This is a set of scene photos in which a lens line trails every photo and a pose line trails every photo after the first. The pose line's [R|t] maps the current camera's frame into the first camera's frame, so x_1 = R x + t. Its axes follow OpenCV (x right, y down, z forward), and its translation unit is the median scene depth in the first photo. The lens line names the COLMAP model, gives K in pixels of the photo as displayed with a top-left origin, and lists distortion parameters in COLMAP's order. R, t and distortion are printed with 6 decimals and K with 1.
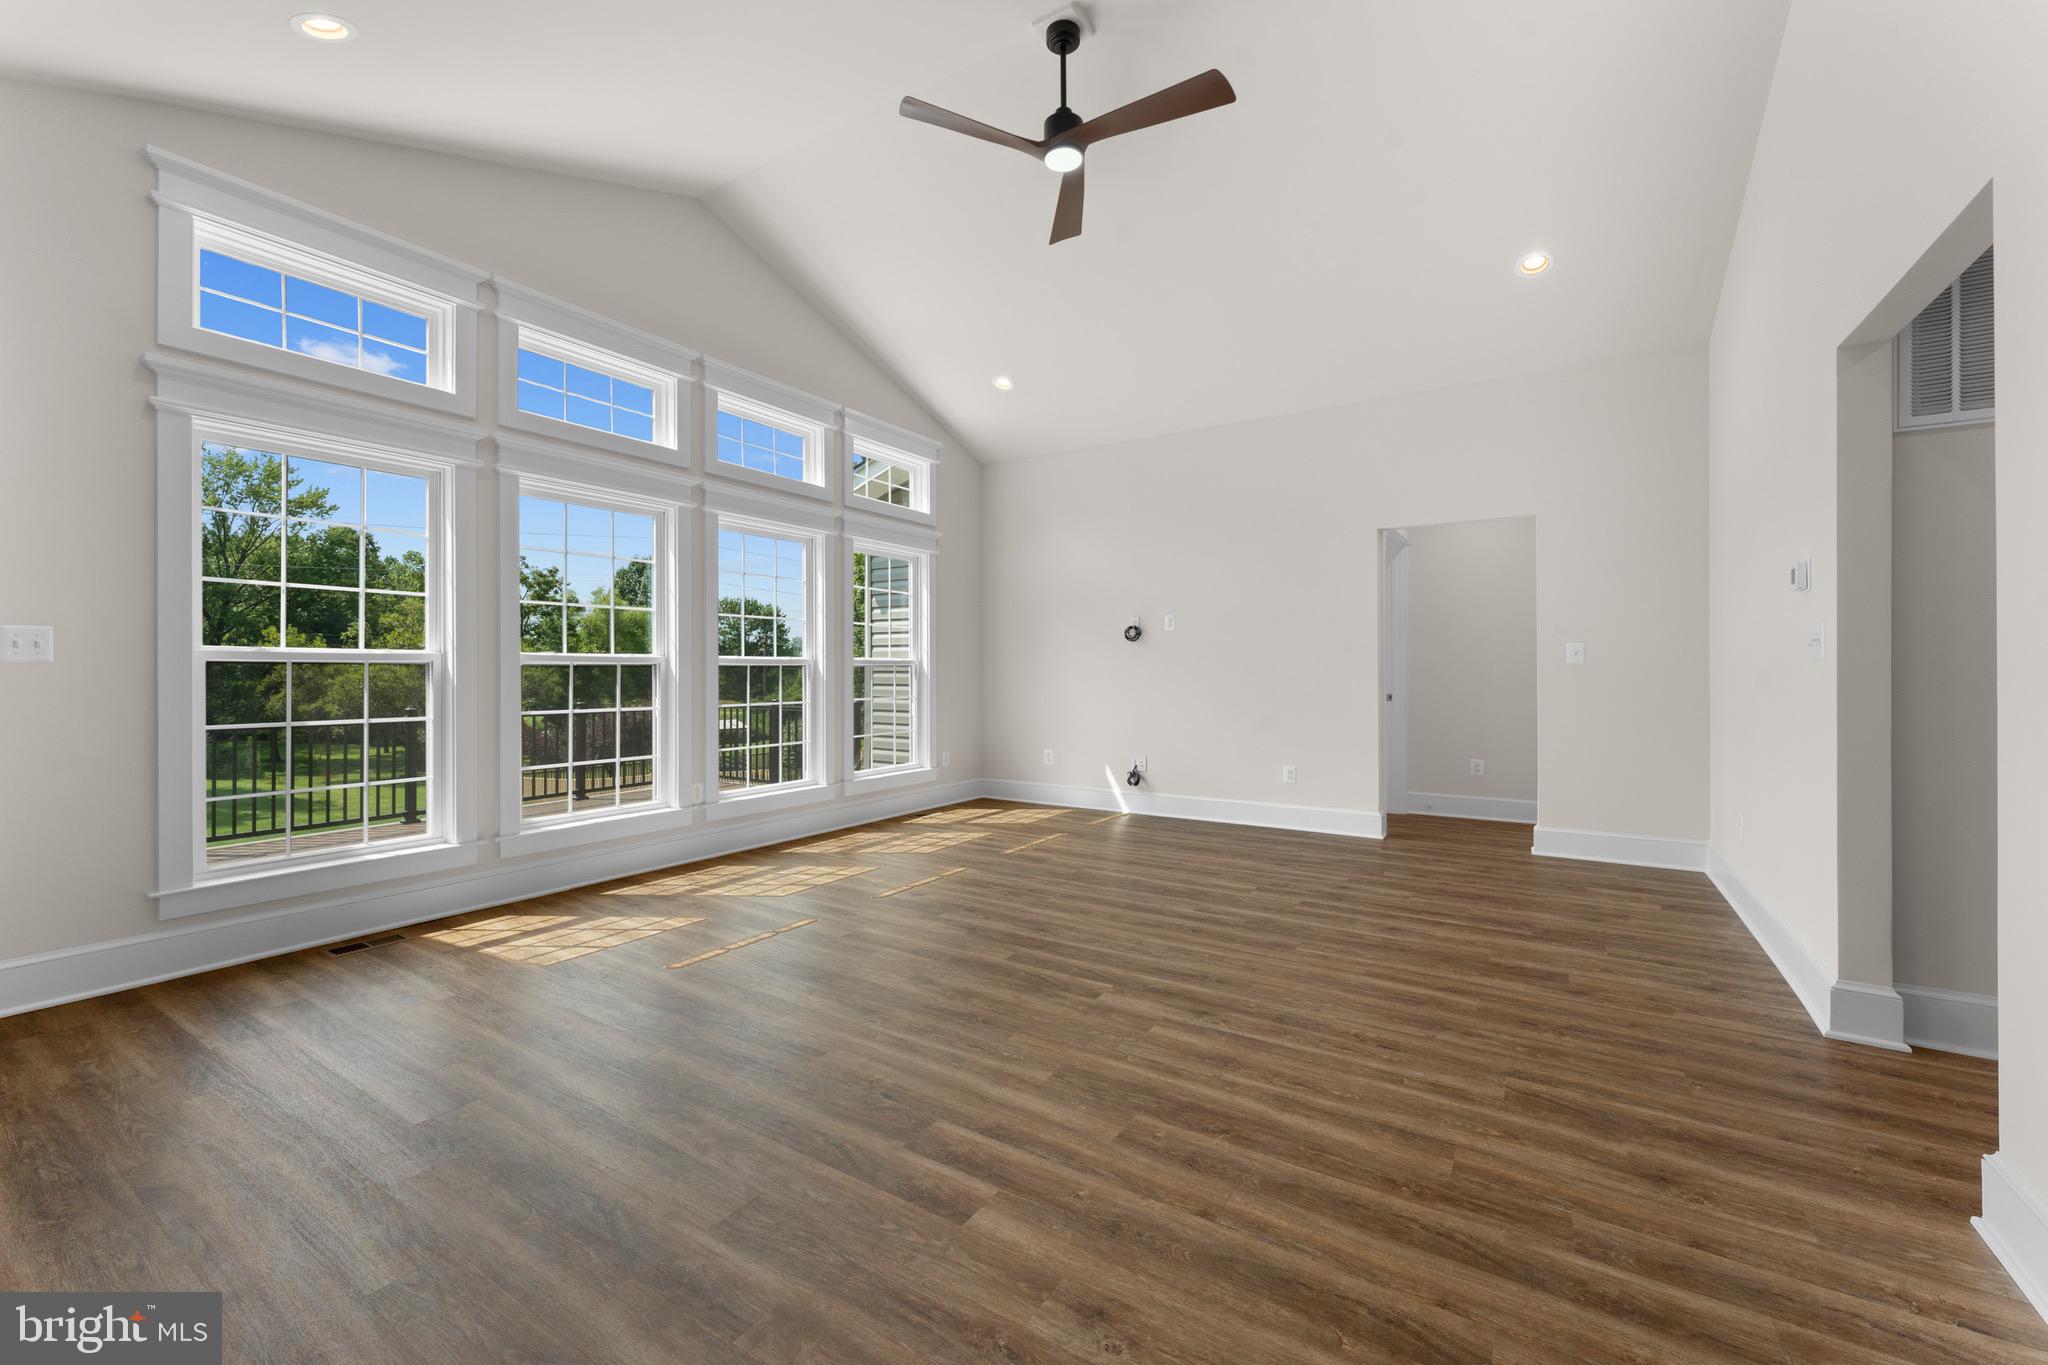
lens RADIAL K [[823.6, 0, 1019.2], [0, 823.6, 658.3], [0, 0, 1]] dist [-0.000326, -0.000070]
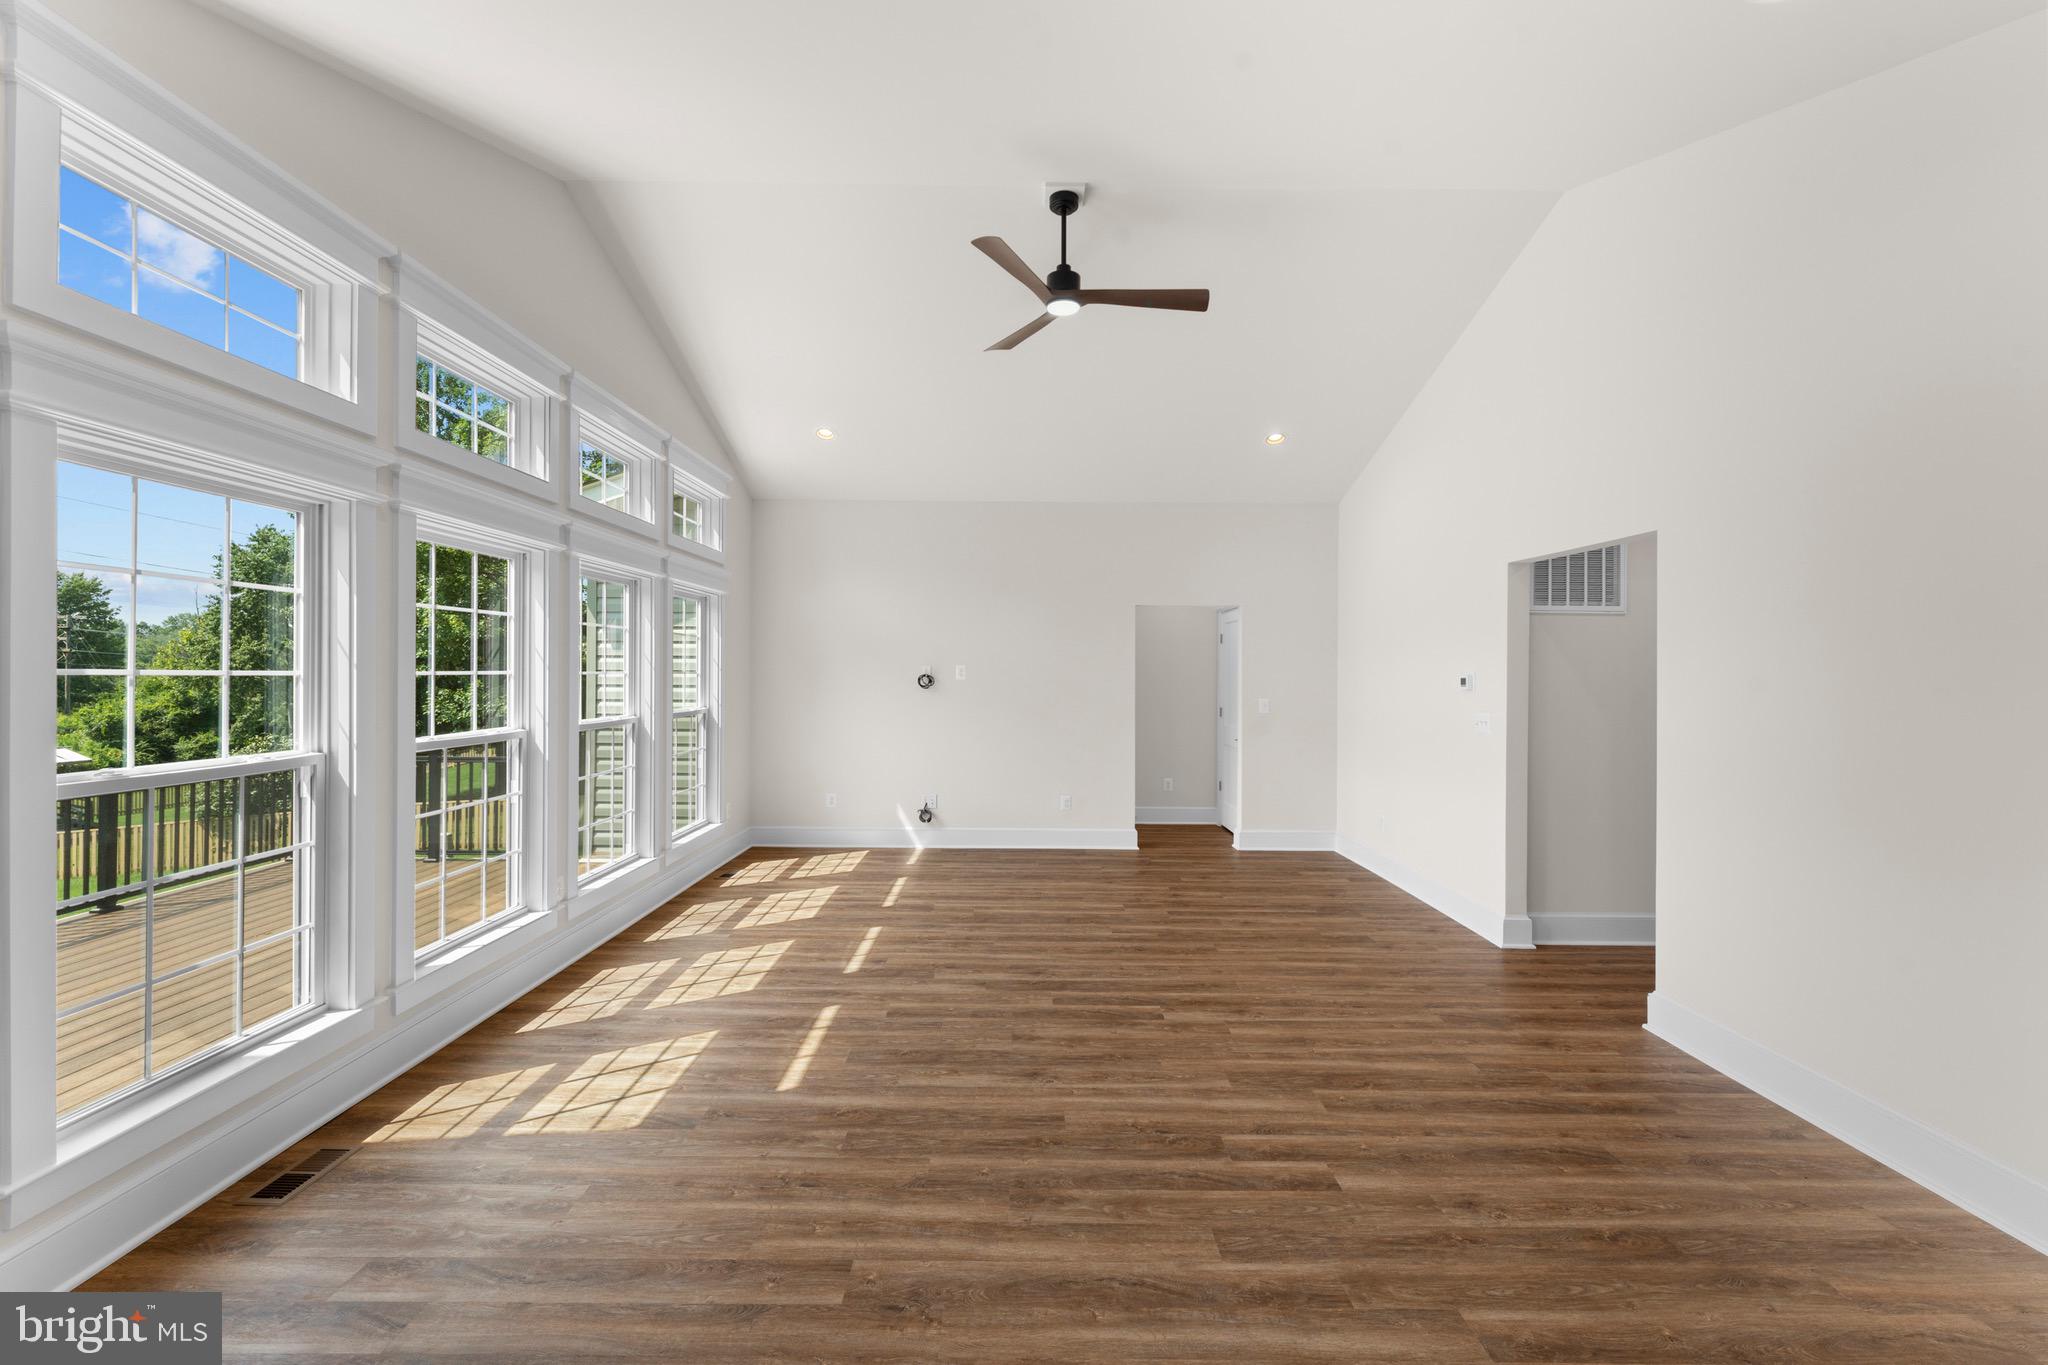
lens RADIAL K [[823.6, 0, 1019.2], [0, 823.6, 658.3], [0, 0, 1]] dist [-0.000326, -0.000070]
pose [[0.838959, 0.014748, 0.543994, -0.658691], [-0.015246, 0.999877, -0.003596, -0.109938], [-0.543981, -0.005277, 0.839081, 0.054668]]
